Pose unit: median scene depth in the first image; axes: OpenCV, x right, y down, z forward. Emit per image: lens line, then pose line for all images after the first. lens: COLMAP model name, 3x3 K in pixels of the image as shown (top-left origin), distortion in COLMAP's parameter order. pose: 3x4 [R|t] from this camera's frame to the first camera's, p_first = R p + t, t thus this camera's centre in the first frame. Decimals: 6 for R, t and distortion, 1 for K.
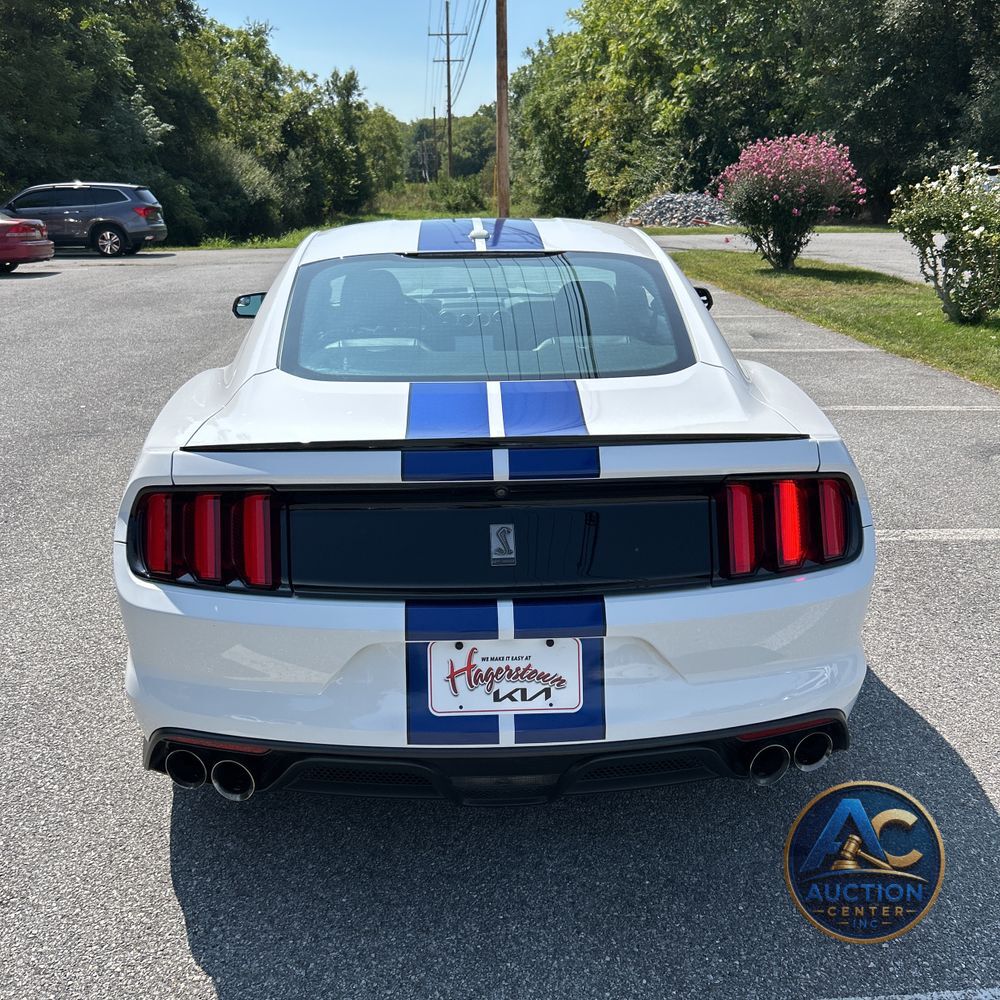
lens RADIAL K [[1026.0, 0, 505.5], [0, 1026.0, 481.9], [0, 0, 1]] dist [0.033626, -0.023192]
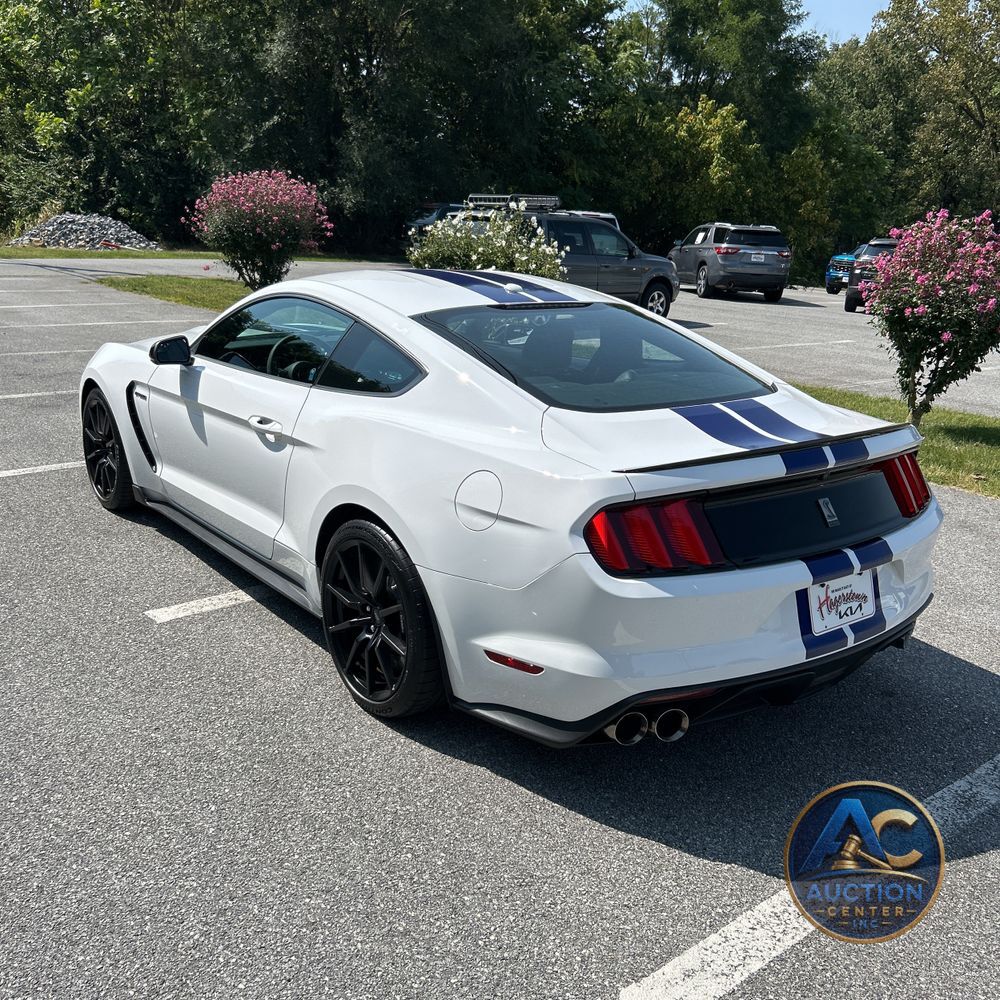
lens RADIAL K [[1026.0, 0, 505.5], [0, 1026.0, 481.9], [0, 0, 1]] dist [0.033626, -0.023192]
pose [[0.813974, -0.105881, 0.571170, -1.169995], [0.117248, 0.992957, 0.016980, -0.058226], [-0.568946, 0.053147, 0.820656, 0.056212]]
